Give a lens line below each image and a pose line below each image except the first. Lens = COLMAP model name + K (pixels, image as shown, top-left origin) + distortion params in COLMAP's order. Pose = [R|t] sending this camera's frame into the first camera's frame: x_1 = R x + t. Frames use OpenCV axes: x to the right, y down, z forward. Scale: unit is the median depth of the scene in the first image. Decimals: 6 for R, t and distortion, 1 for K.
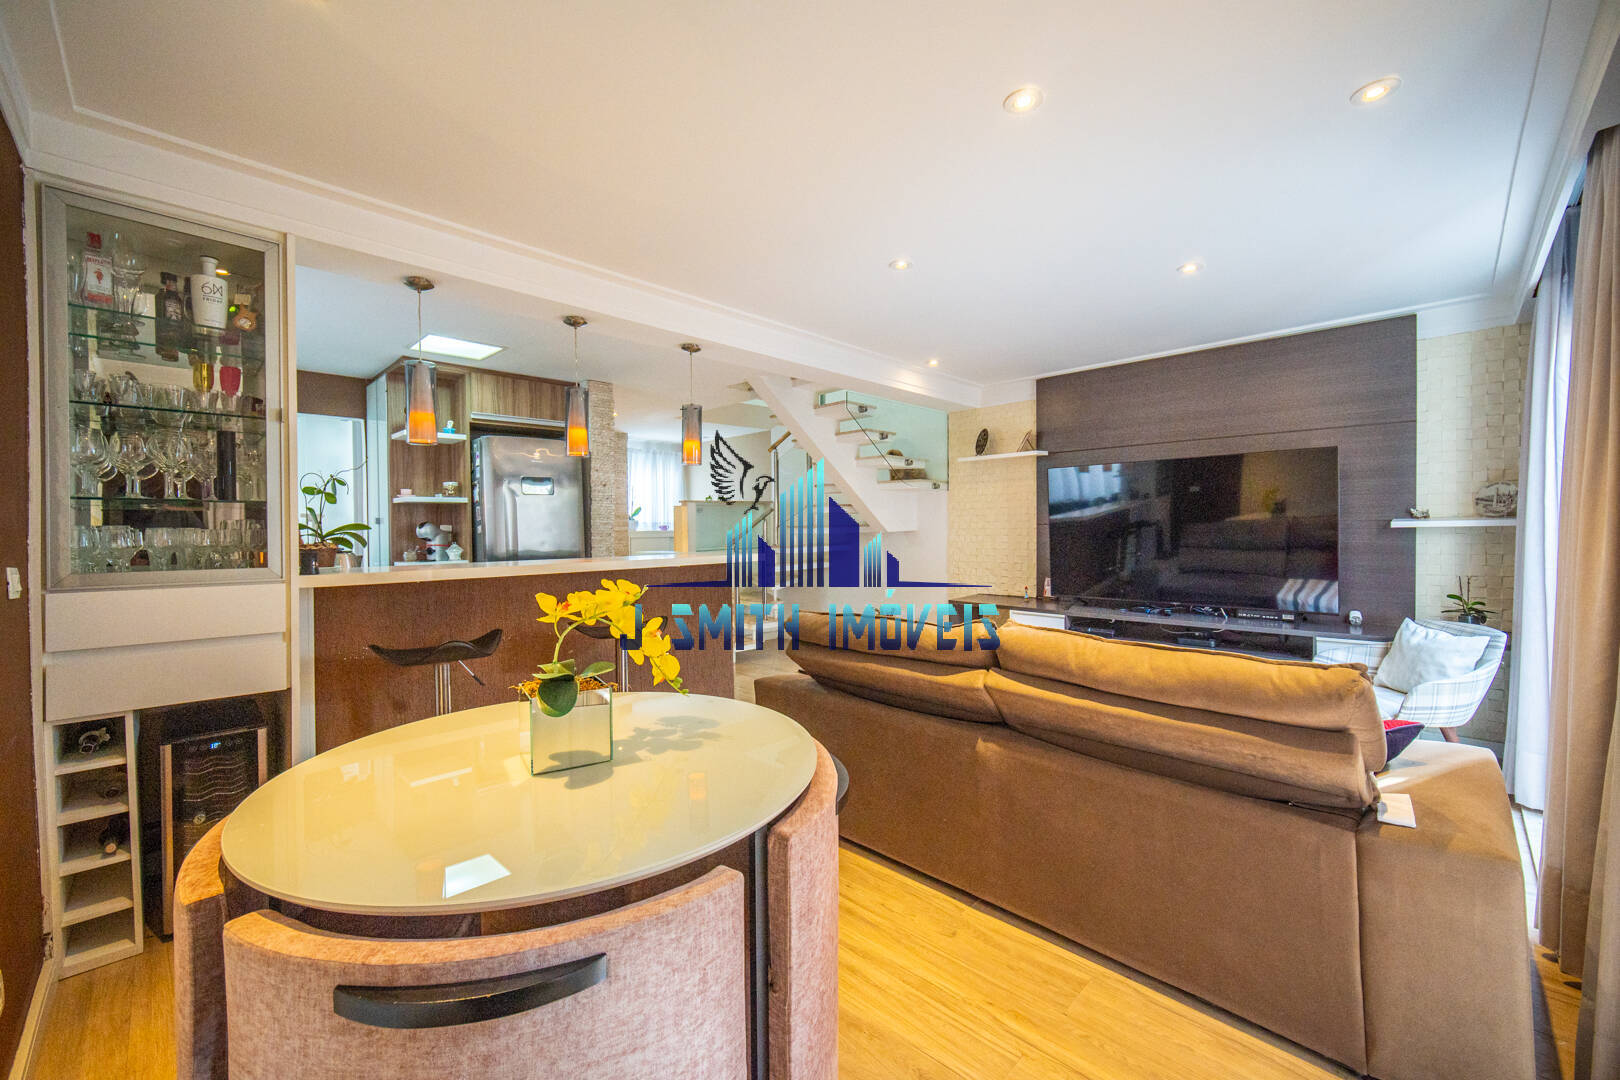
lens RADIAL K [[641.3, 0, 804.4], [0, 641.3, 541.9], [0, 0, 1]] dist [-0.001444, 0.000500]
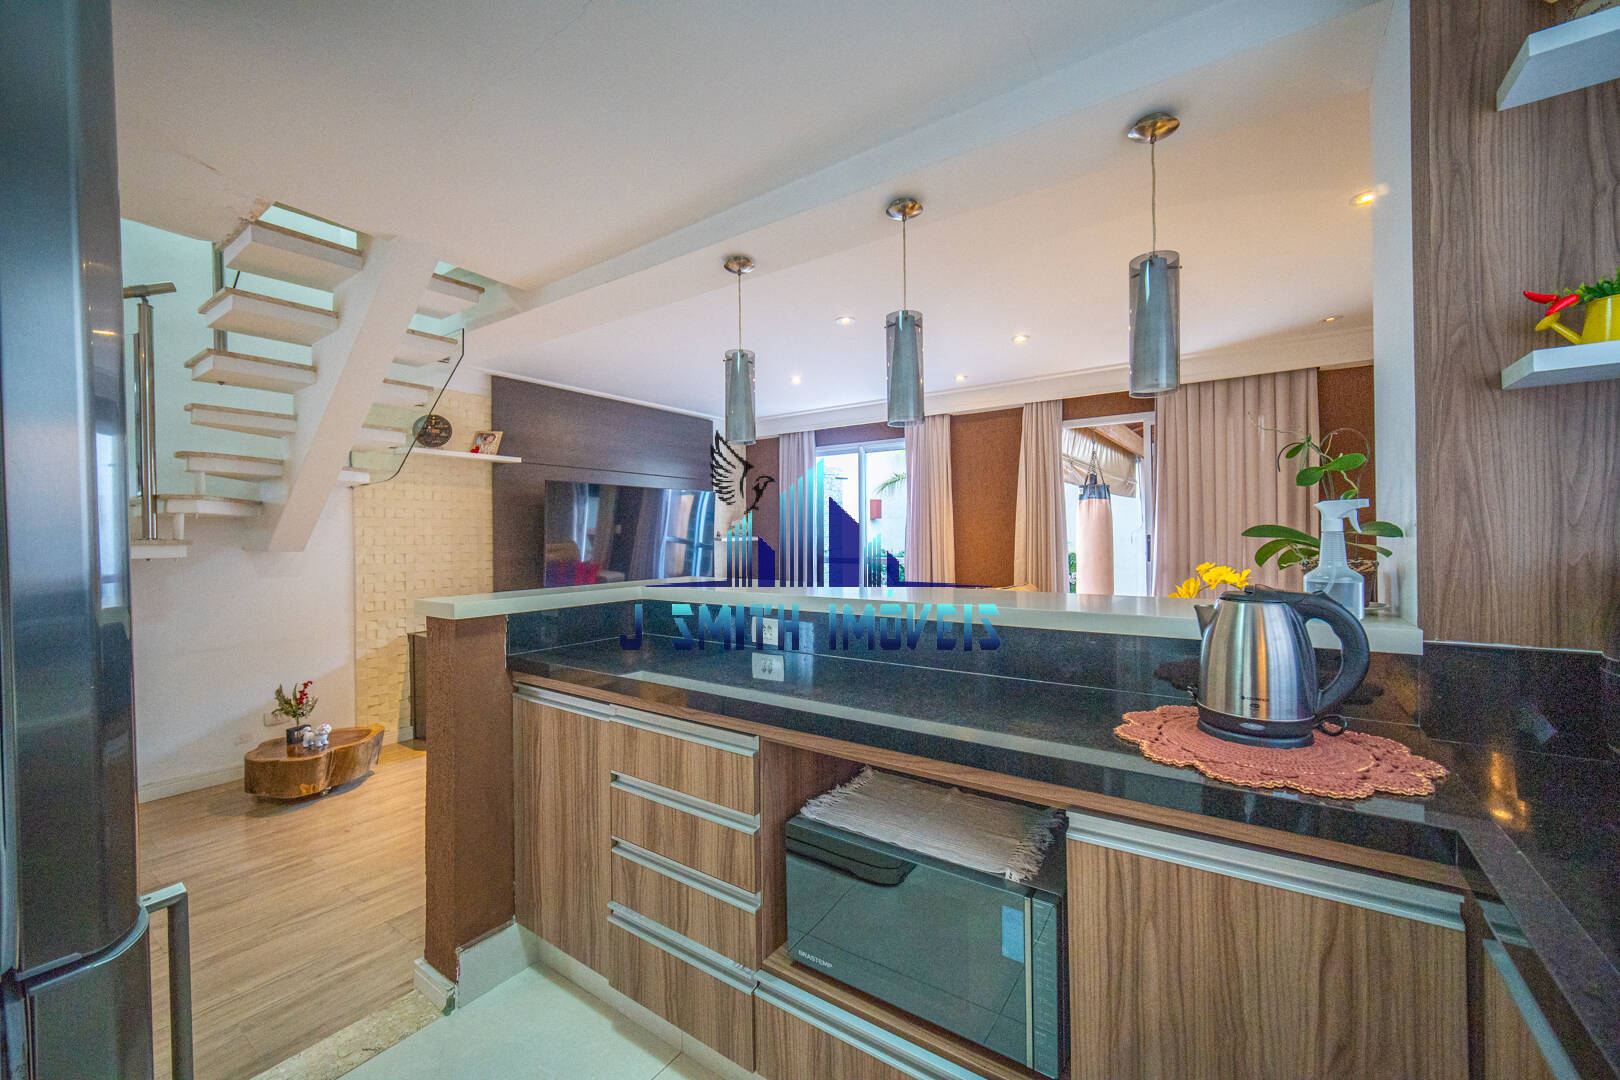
lens RADIAL K [[641.3, 0, 806.1], [0, 641.3, 536.3], [0, 0, 1]] dist [-0.001444, 0.000500]
pose [[-0.164776, 0.009788, 0.986282, -0.664144], [0.031263, 0.999500, -0.004696, -0.016064], [-0.985835, 0.030060, -0.165000, 0.838586]]
